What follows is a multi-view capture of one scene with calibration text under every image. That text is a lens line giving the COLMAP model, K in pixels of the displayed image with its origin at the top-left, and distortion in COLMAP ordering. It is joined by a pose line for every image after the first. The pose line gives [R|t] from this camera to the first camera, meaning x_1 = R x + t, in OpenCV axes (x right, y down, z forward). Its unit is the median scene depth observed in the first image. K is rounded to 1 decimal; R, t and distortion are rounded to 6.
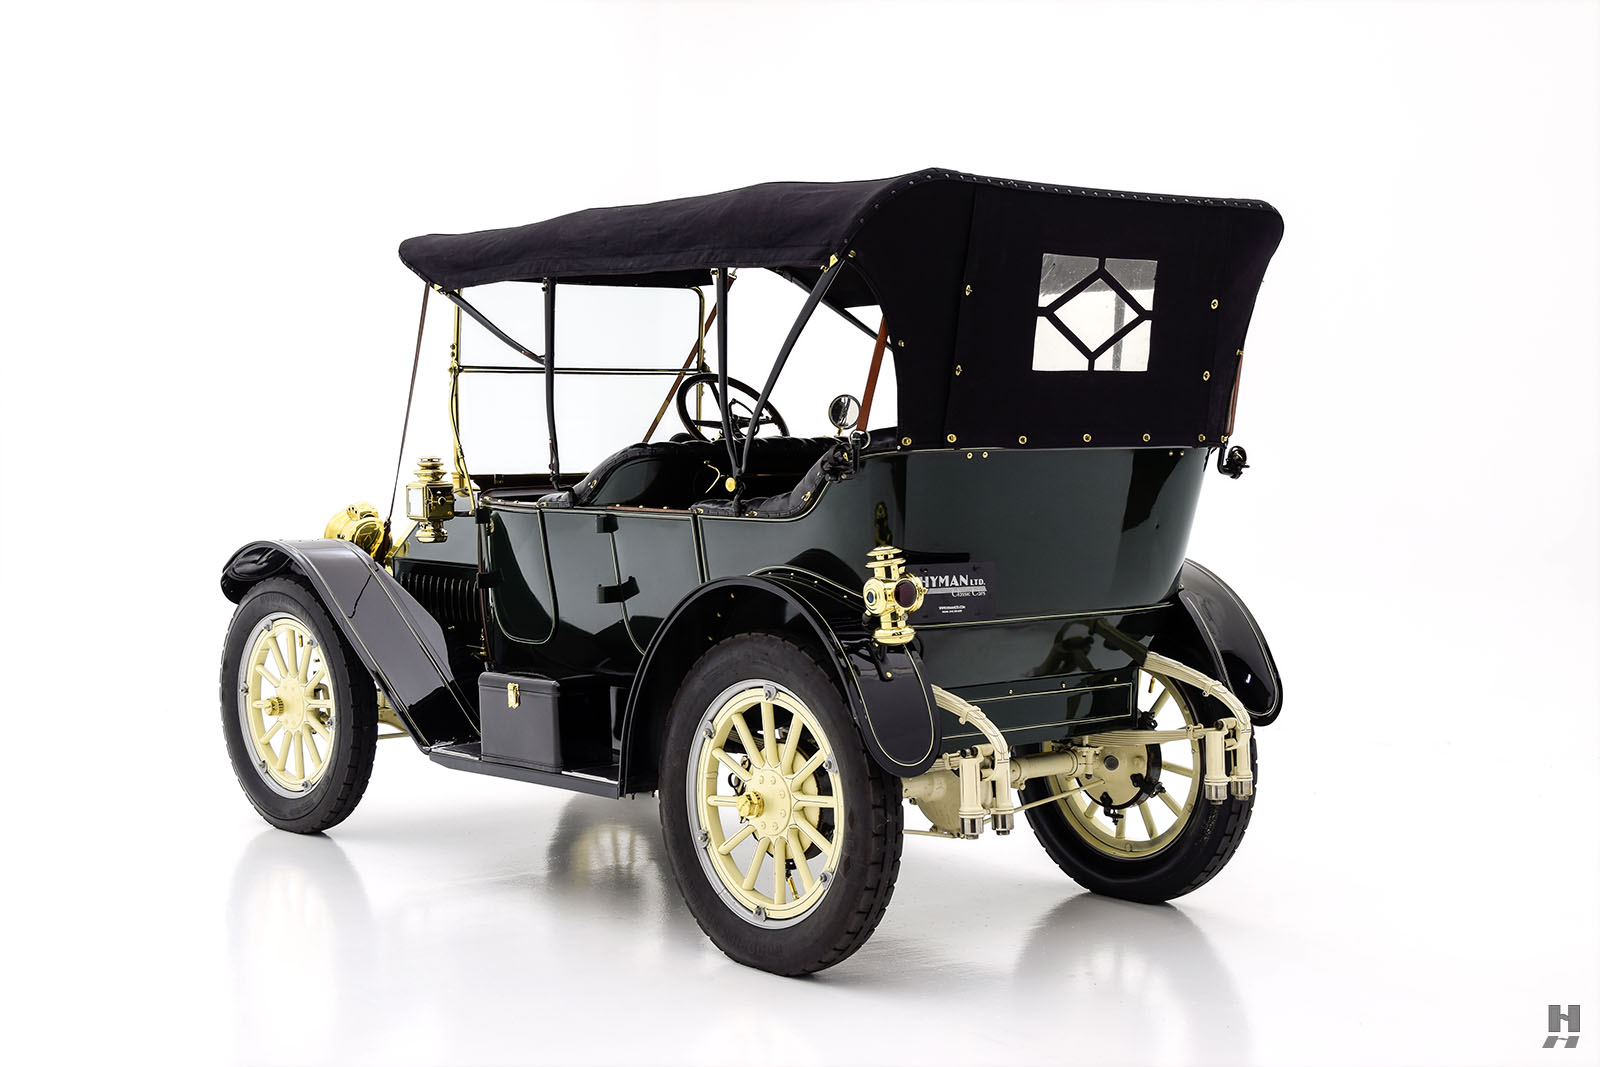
lens RADIAL K [[2245.1, 0, 814.4], [0, 2245.1, 541.8], [0, 0, 1]] dist [0.104412, 0.000000]
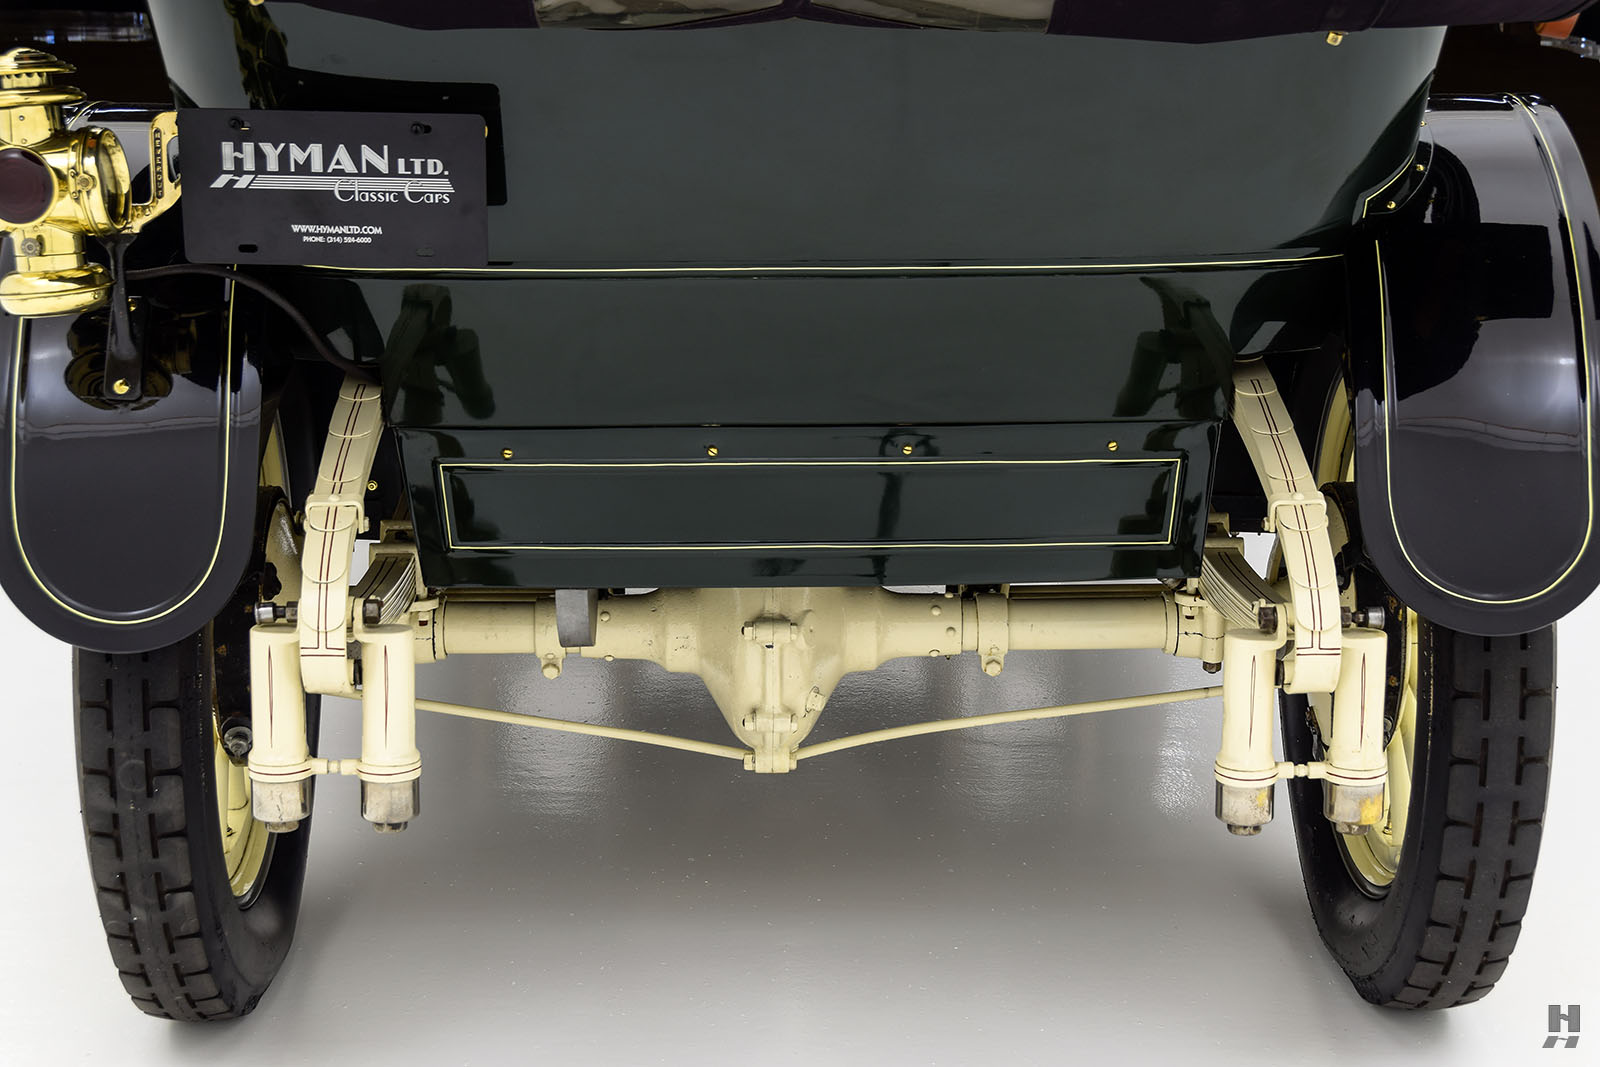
lens RADIAL K [[2789.9, 0, 802.4], [0, 2789.9, 530.1], [0, 0, 1]] dist [0.184813, 0.000000]
pose [[0.769757, 0.158040, -0.618463, 0.403641], [-0.030502, 0.976867, 0.211662, -0.023044], [0.637607, -0.144064, 0.756771, 0.645675]]
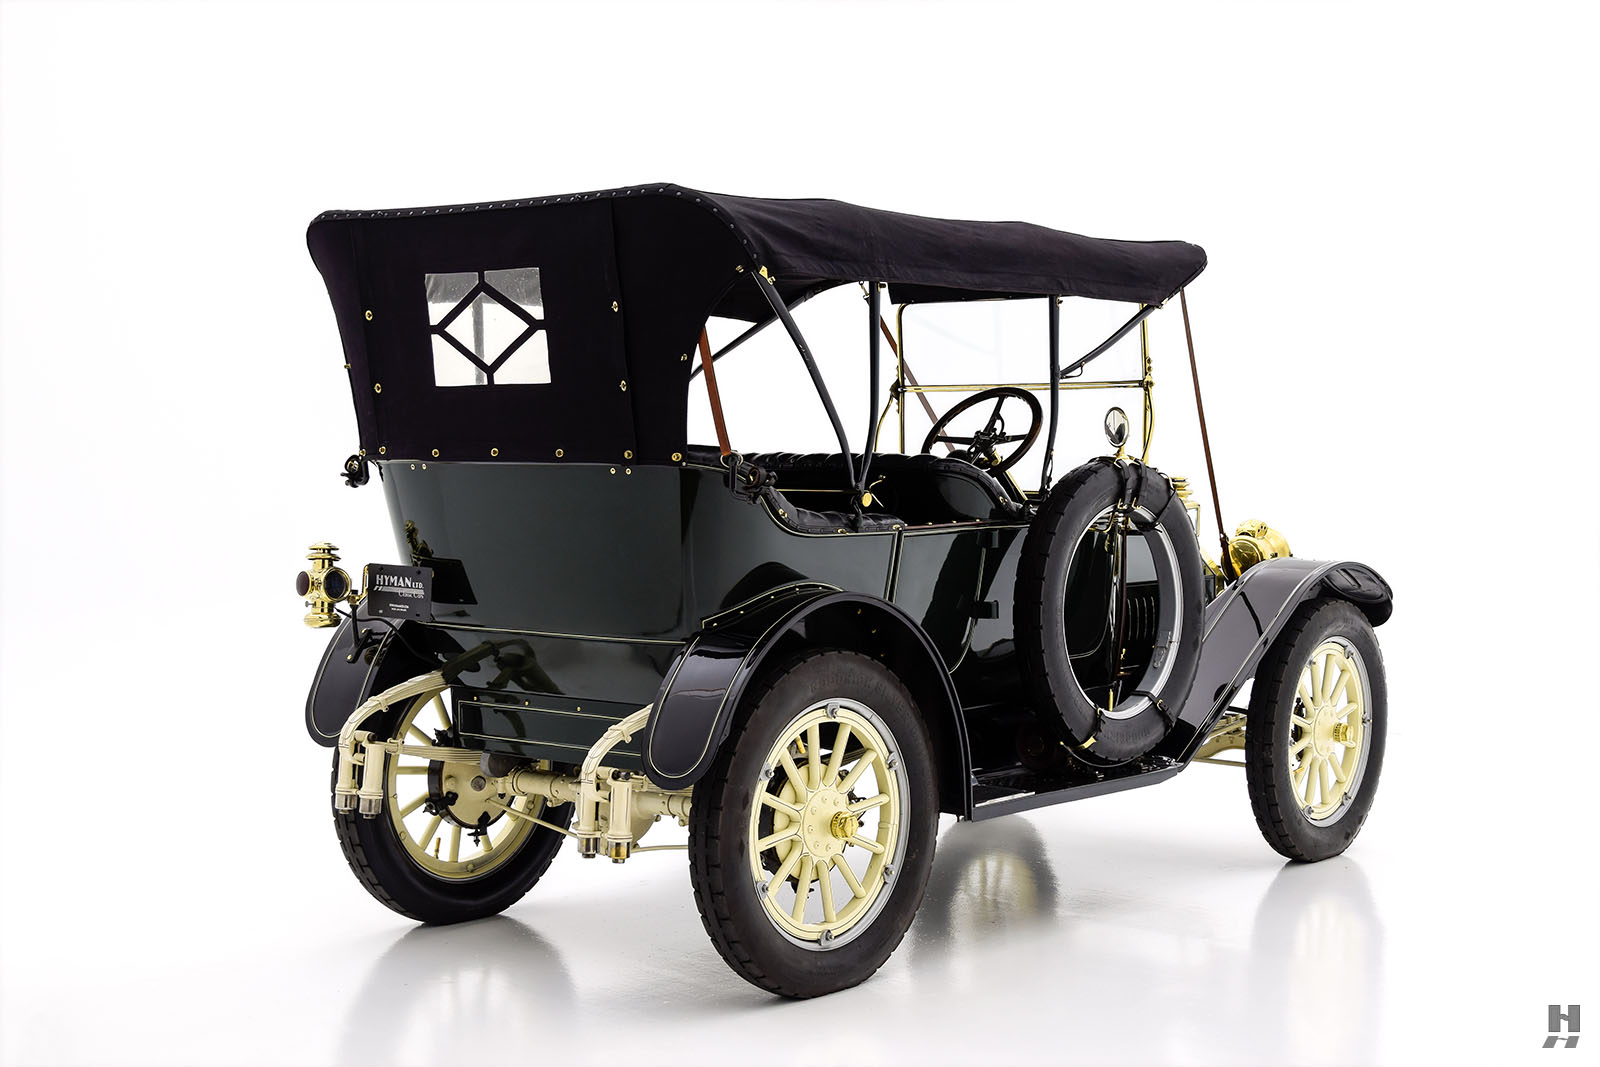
lens RADIAL K [[2321.0, 0, 793.0], [0, 2321.0, 558.8], [0, 0, 1]] dist [0.101509, 0.000000]
pose [[0.150410, 0.051668, -0.987273, 1.142122], [-0.055490, 0.997500, 0.043750, -0.050865], [0.987065, 0.048204, 0.152901, 0.961665]]
